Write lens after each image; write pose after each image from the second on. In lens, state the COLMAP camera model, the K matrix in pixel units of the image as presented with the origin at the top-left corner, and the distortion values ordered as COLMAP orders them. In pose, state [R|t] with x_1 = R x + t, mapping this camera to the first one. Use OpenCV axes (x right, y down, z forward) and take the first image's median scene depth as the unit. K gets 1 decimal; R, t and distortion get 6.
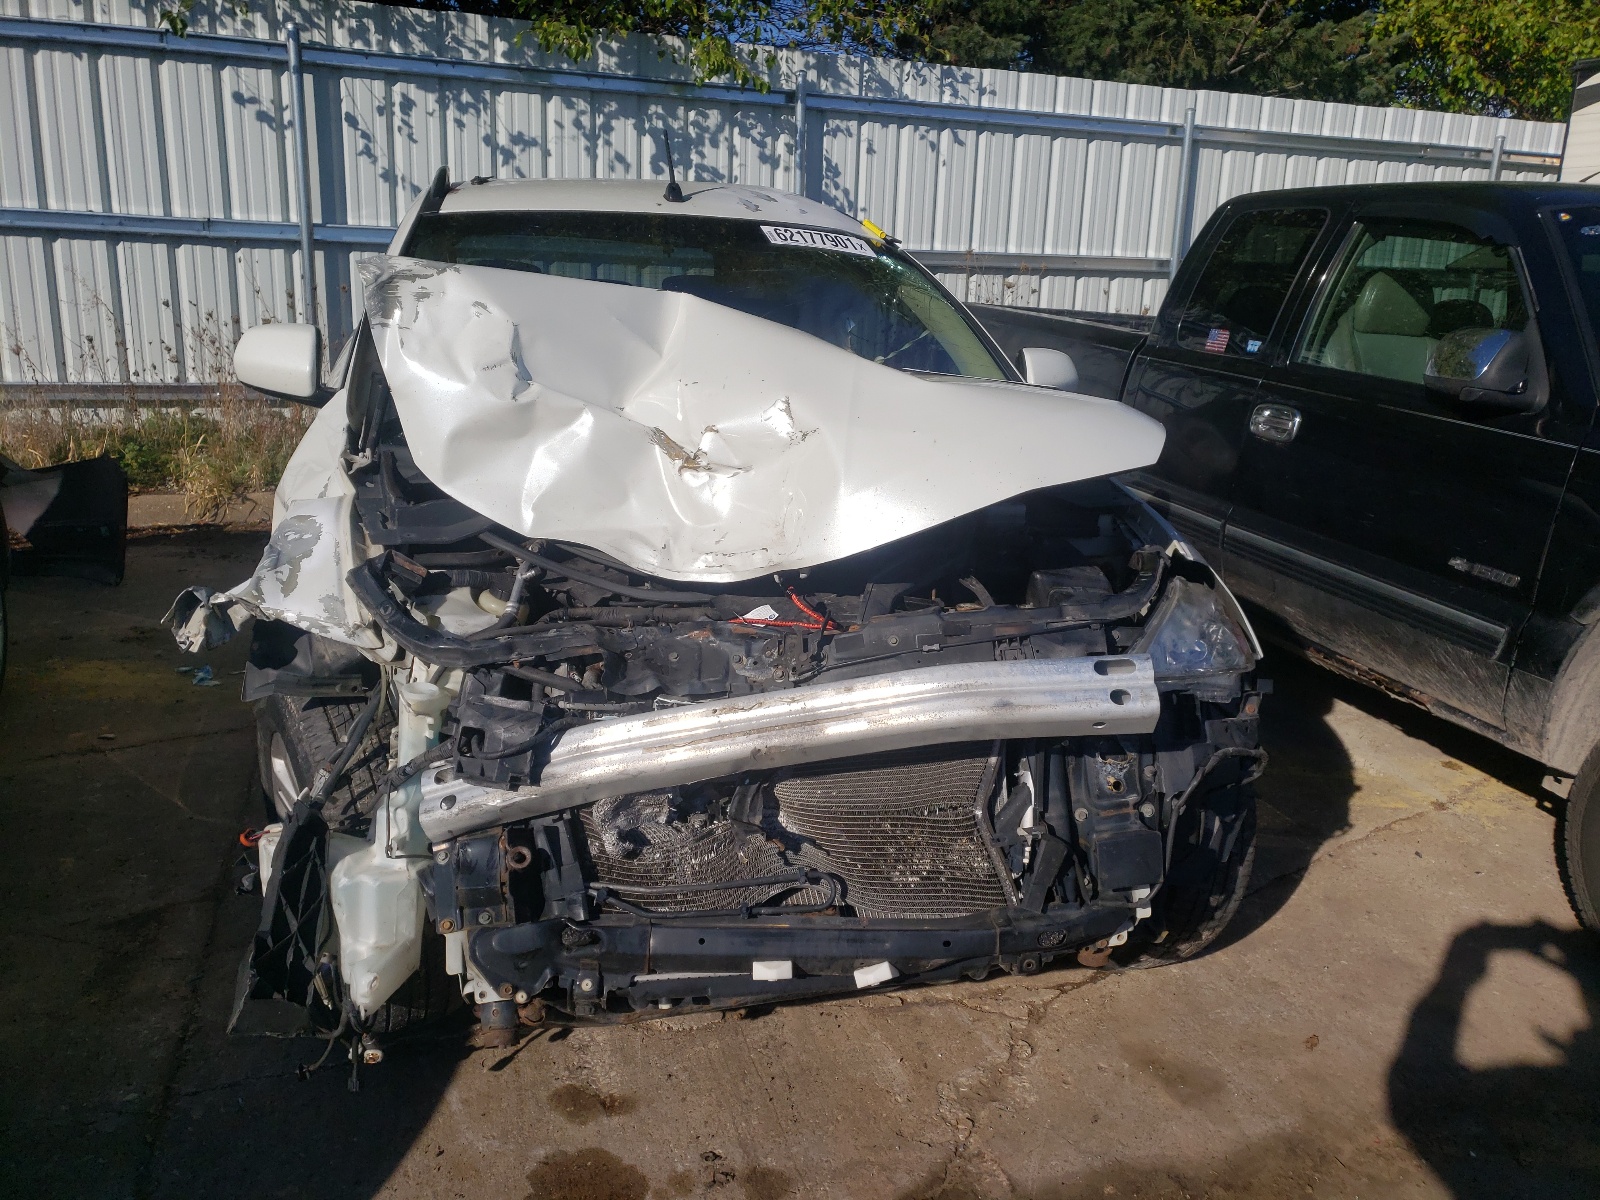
lens RADIAL K [[1238.0, 0, 823.6], [0, 1238.0, 600.5], [0, 0, 1]] dist [0.013667, 0.000253]
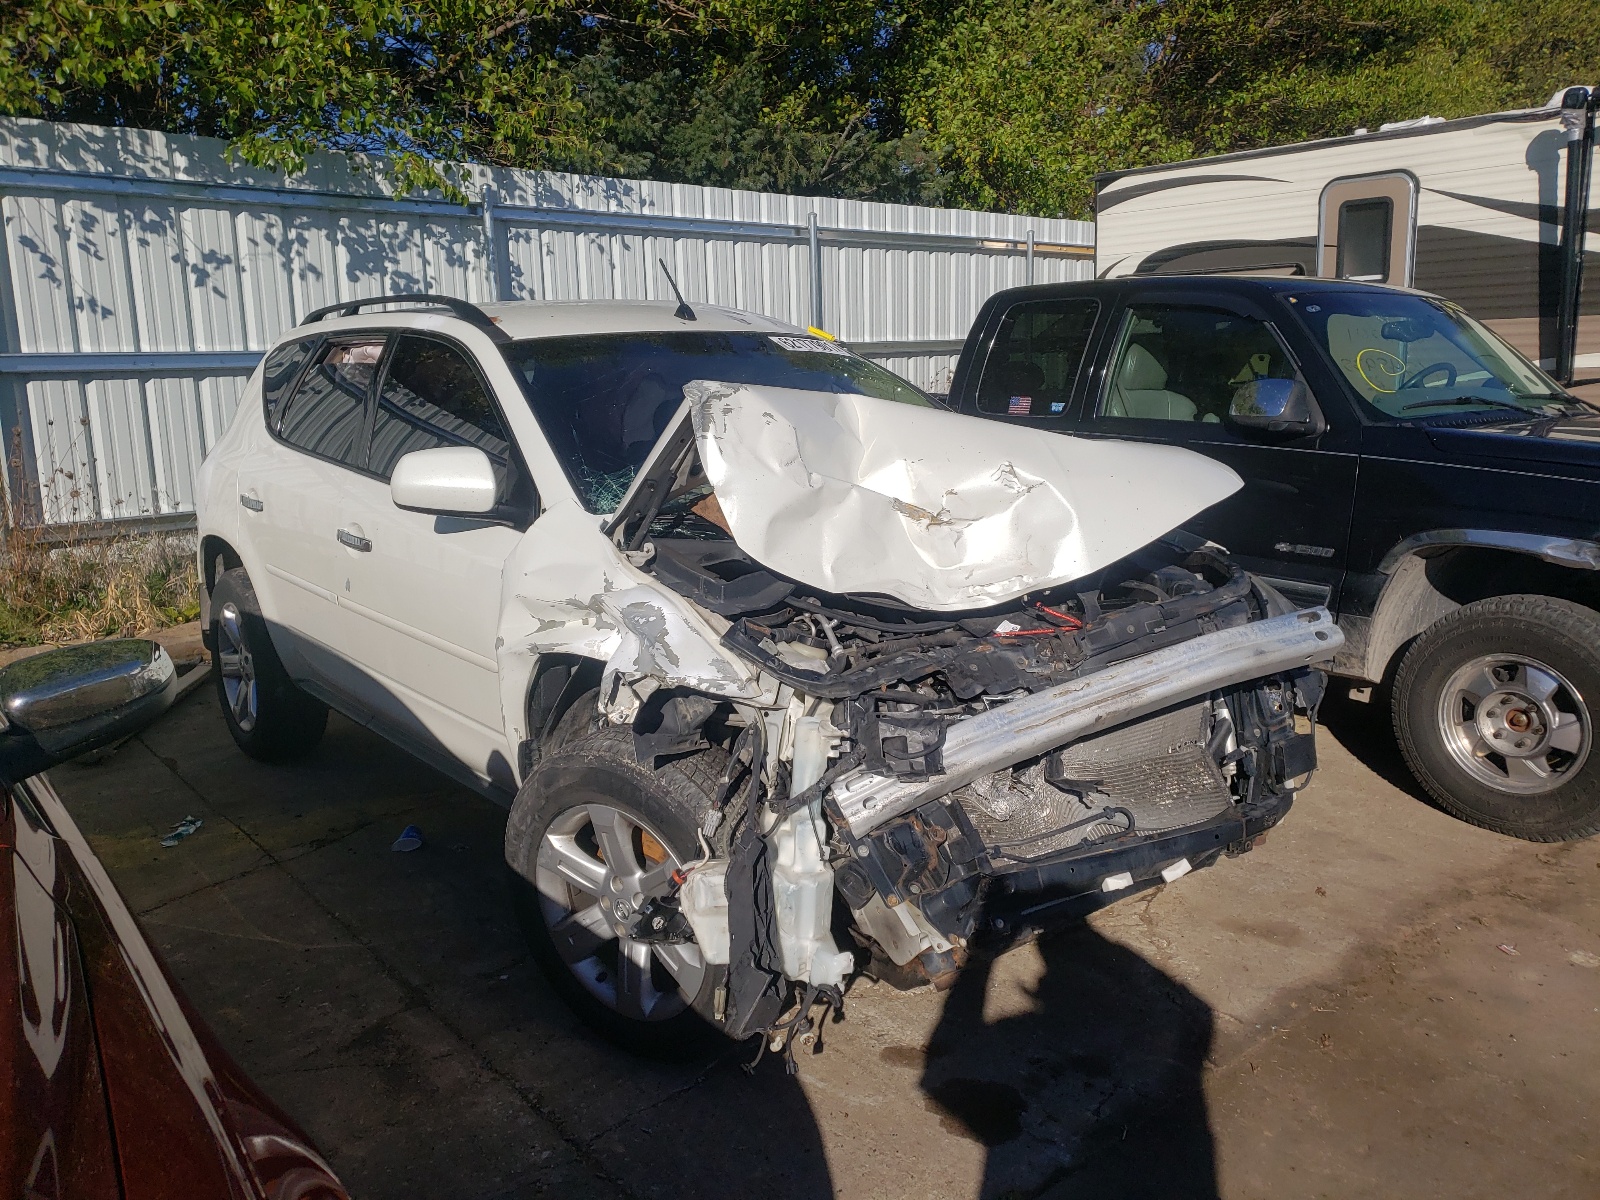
lens RADIAL K [[1238.0, 0, 823.6], [0, 1238.0, 600.5], [0, 0, 1]] dist [0.013667, 0.000253]
pose [[0.919929, -0.131450, 0.369394, -0.714464], [0.155628, 0.987149, -0.036292, -0.000601], [-0.359877, 0.090874, 0.928564, -0.144068]]
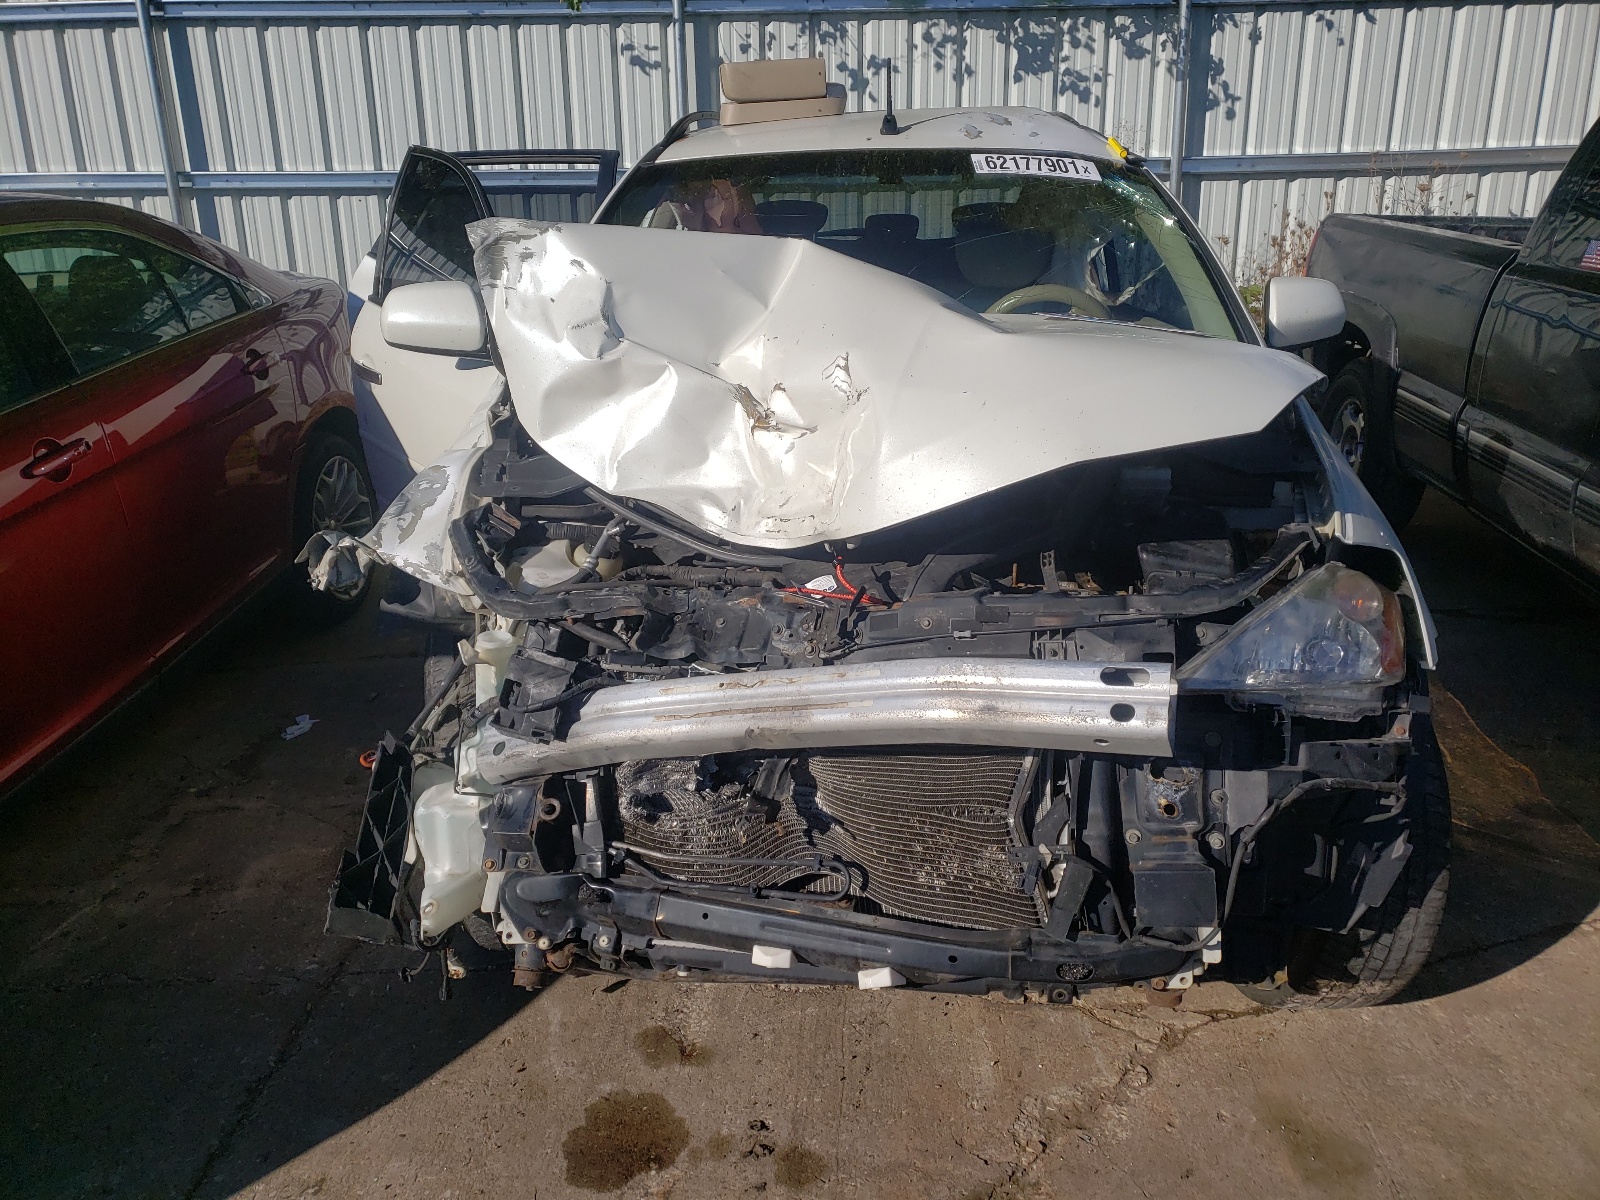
lens RADIAL K [[1232.4, 0, 831.6], [0, 1232.4, 587.3], [0, 0, 1]] dist [0.024578, 0.000047]
pose [[0.935851, 0.058645, -0.347481, 0.289137], [-0.040262, 0.997392, 0.059896, -0.043151], [0.350088, -0.042064, 0.935772, 0.117030]]
